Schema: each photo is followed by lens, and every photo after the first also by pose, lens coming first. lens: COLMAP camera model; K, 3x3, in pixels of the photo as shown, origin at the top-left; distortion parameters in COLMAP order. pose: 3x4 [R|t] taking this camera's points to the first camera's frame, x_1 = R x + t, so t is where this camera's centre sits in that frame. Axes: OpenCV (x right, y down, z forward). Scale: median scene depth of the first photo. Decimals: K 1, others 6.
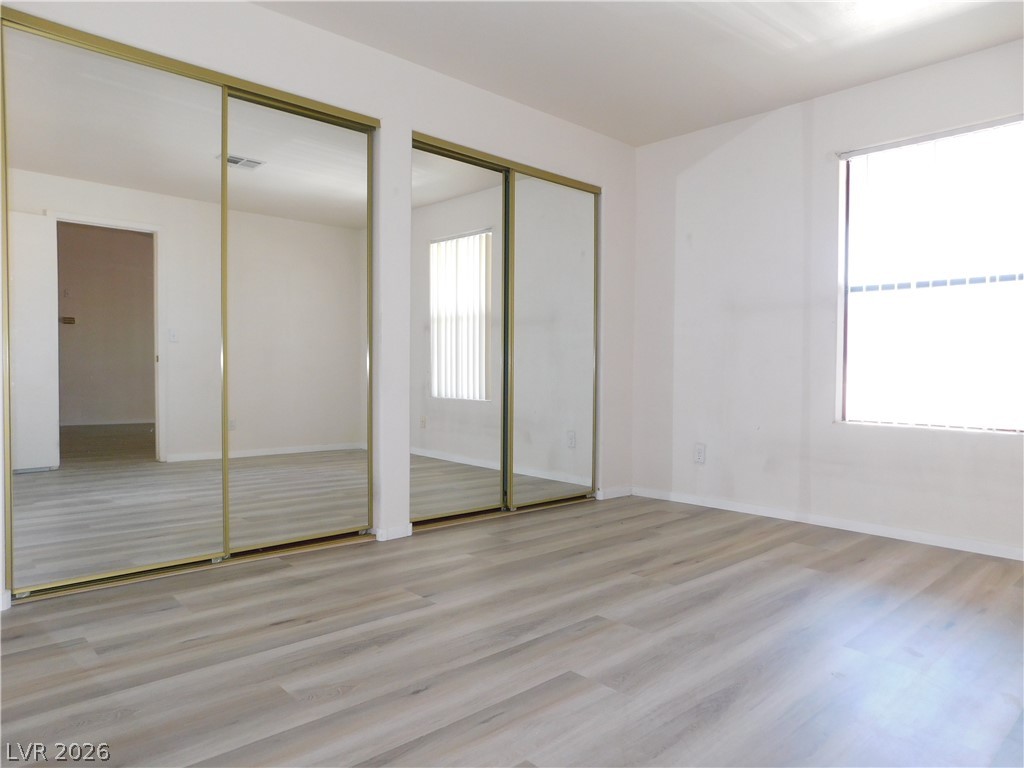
lens RADIAL K [[678.2, 0, 511.0], [0, 678.2, 382.7], [0, 0, 1]] dist [-0.055842, 0.039452]
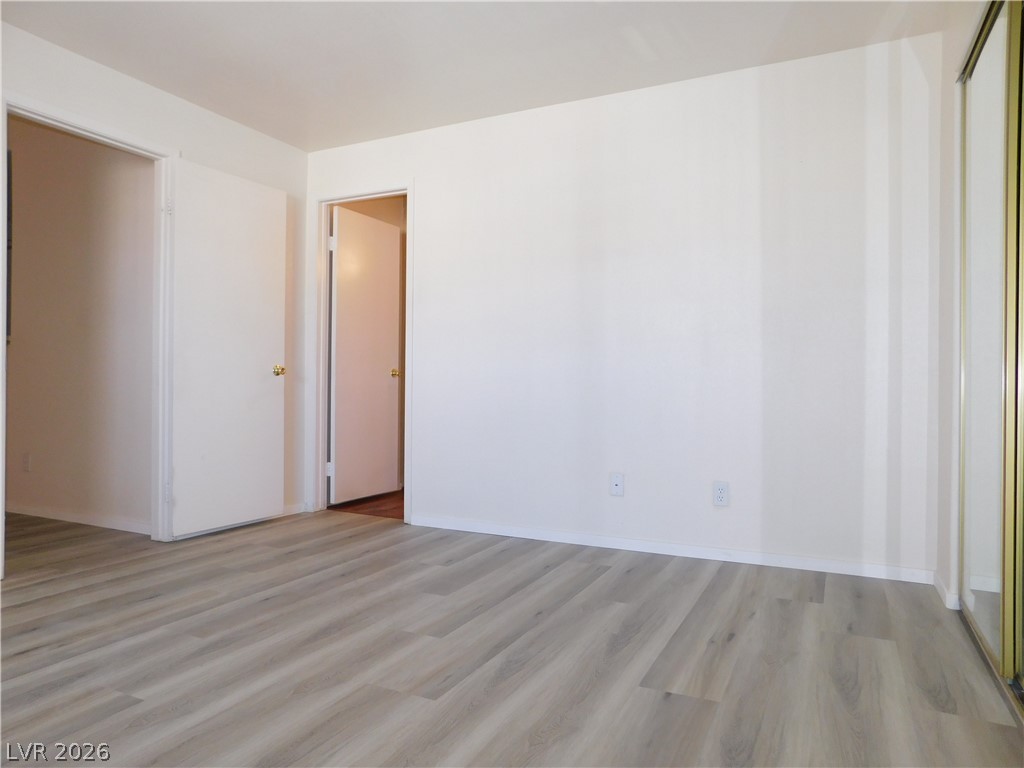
lens RADIAL K [[678.2, 0, 511.8], [0, 678.2, 383.7], [0, 0, 1]] dist [-0.055842, 0.039452]
pose [[-0.935314, -0.018255, -0.353348, 0.362800], [-0.025328, 0.999561, 0.015403, -0.039164], [0.352912, 0.023357, -0.935365, 1.949821]]
